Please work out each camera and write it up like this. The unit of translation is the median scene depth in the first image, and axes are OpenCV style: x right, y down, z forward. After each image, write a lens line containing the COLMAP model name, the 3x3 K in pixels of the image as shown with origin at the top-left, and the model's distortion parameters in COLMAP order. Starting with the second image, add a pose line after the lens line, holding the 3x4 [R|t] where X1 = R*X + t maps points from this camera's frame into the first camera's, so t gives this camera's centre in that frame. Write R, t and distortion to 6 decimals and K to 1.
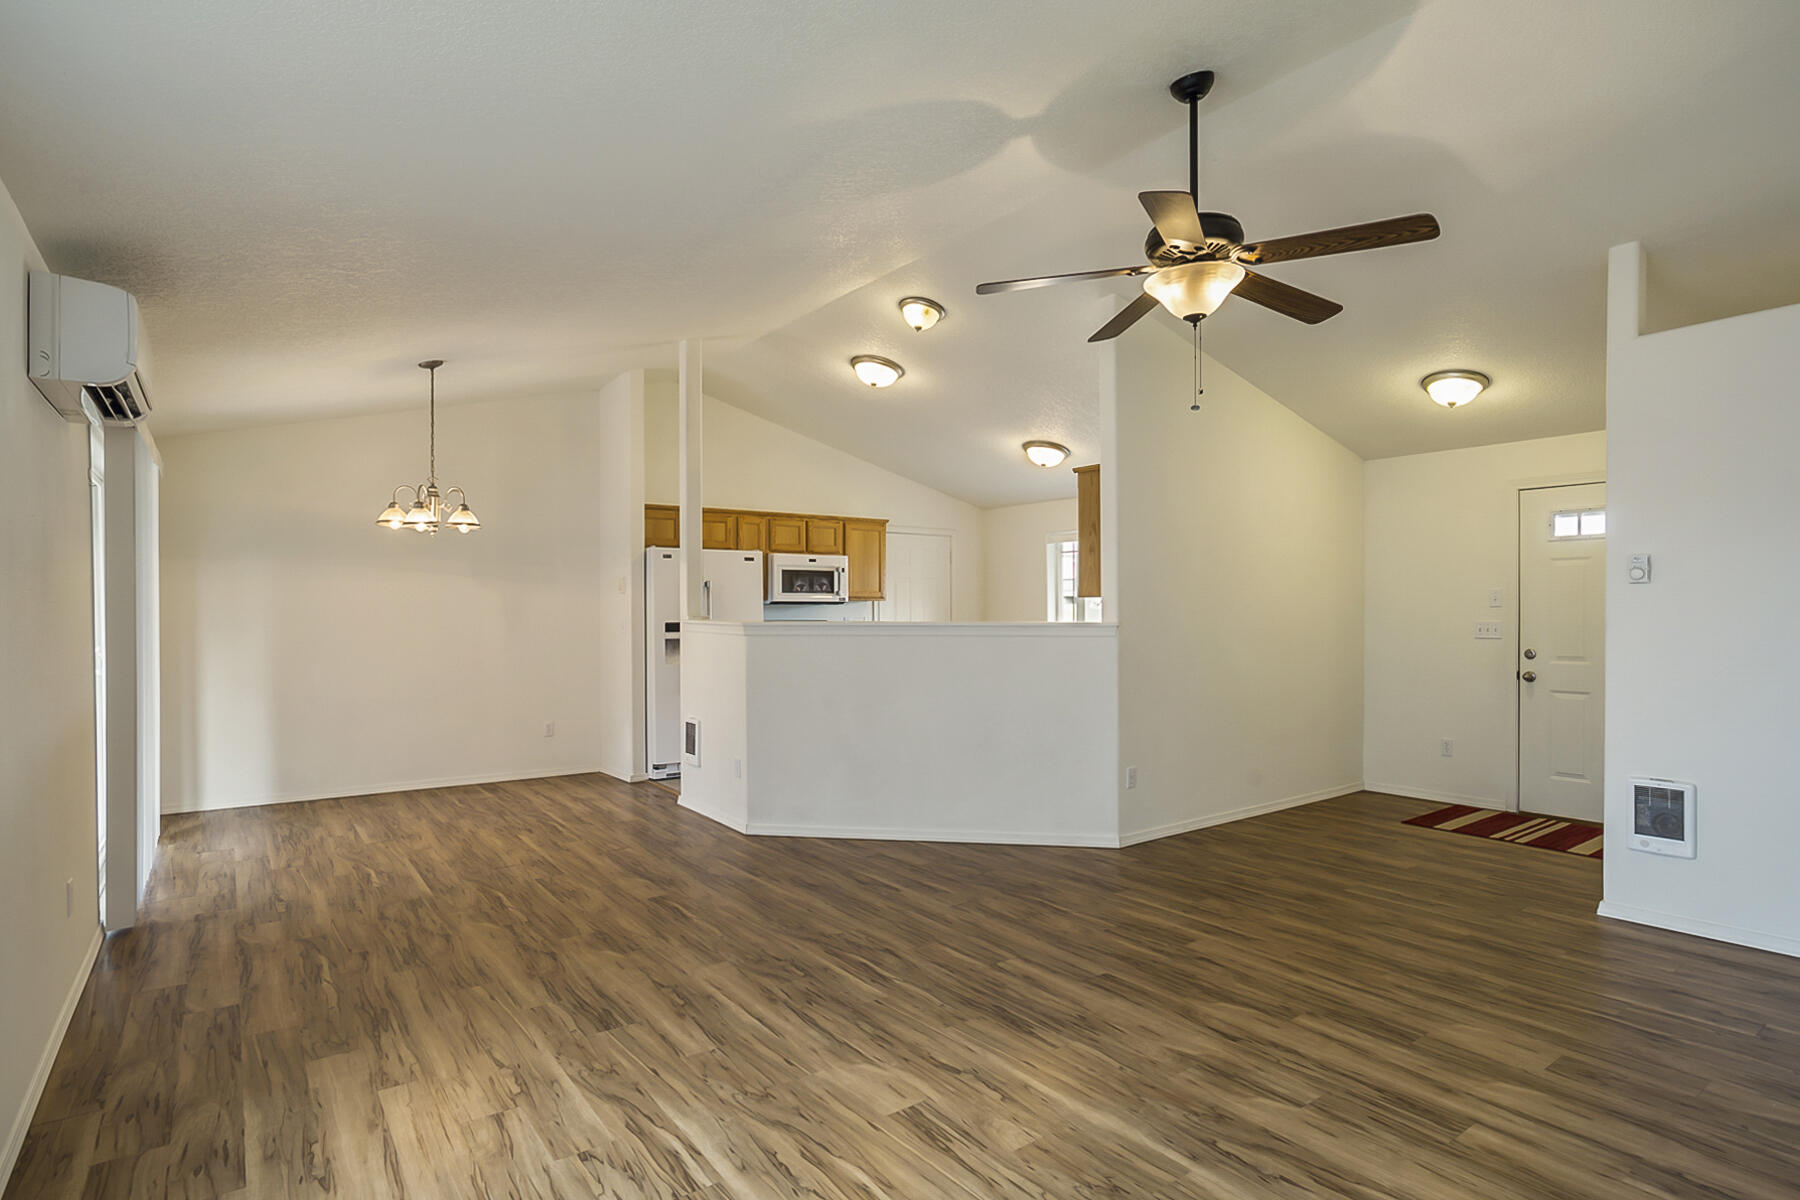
lens RADIAL K [[925.4, 0, 894.6], [0, 925.4, 604.0], [0, 0, 1]] dist [-0.021814, 0.013729]
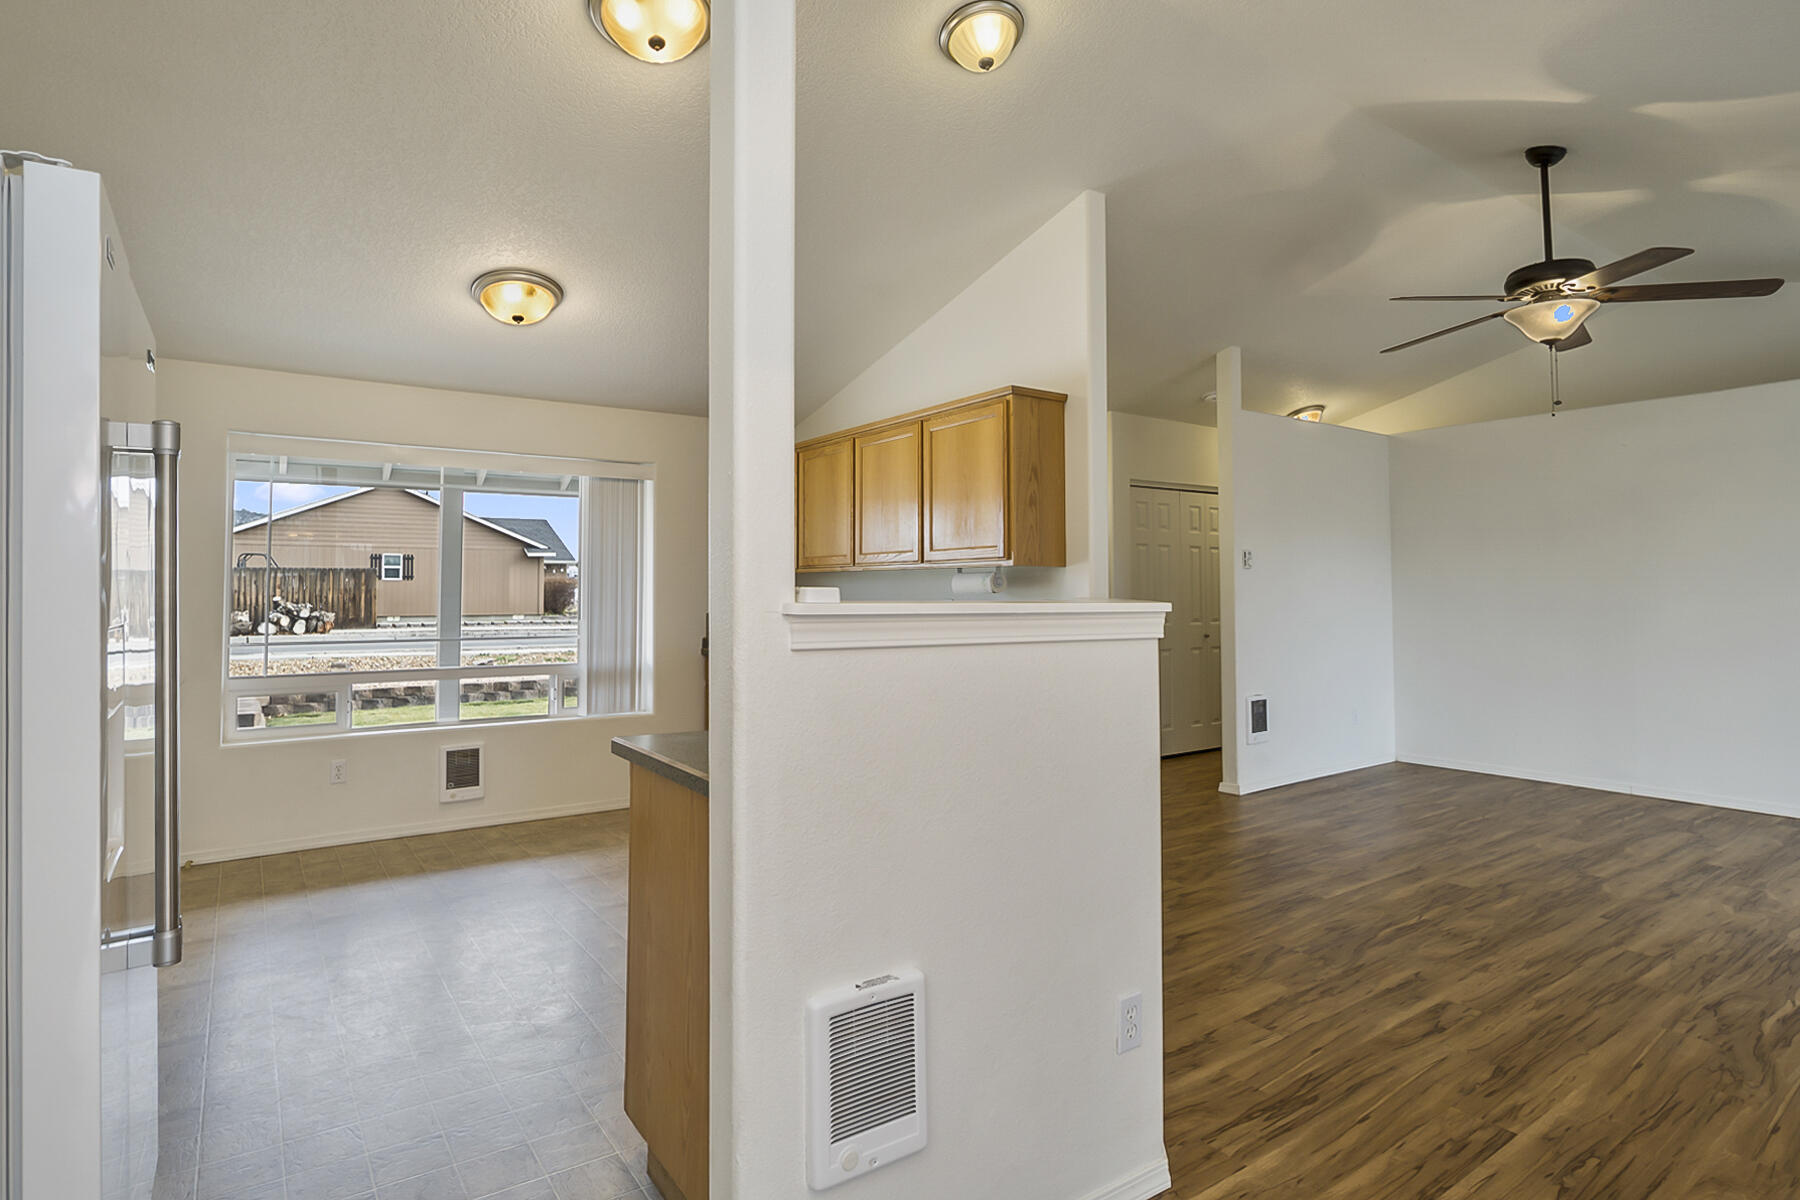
lens RADIAL K [[935.2, 0, 897.2], [0, 935.2, 602.5], [0, 0, 1]] dist [-0.010209, 0.001511]
pose [[0.009996, -0.006747, 0.999927, -0.859200], [-0.003870, 0.999969, 0.006786, 0.026698], [-0.999943, -0.003937, 0.009969, 1.799225]]
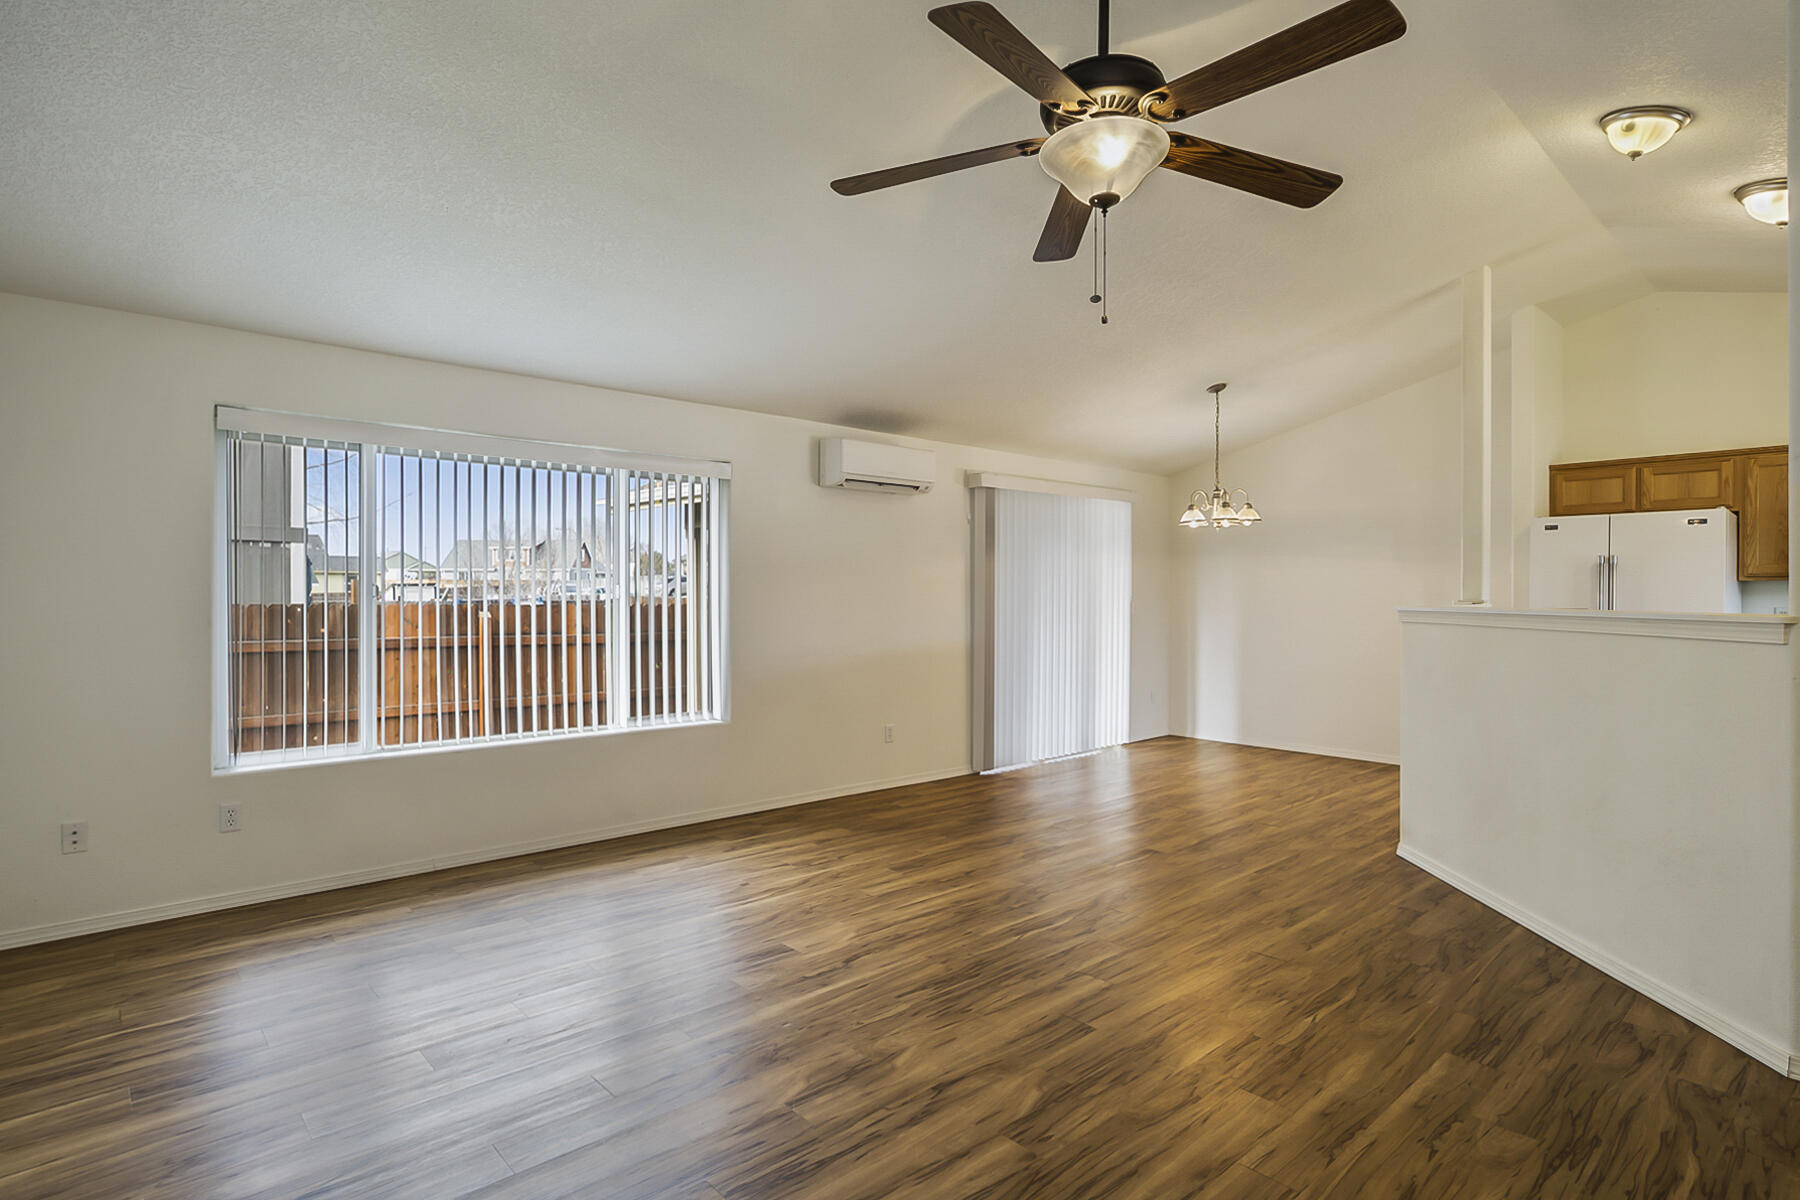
lens RADIAL K [[911.8, 0, 912.0], [0, 911.8, 594.7], [0, 0, 1]] dist [-0.026032, 0.016660]
pose [[0.125762, 0.001813, -0.992059, 1.006834], [0.002026, 0.999996, 0.002084, 0.008653], [0.992058, -0.002272, 0.125758, 0.728699]]
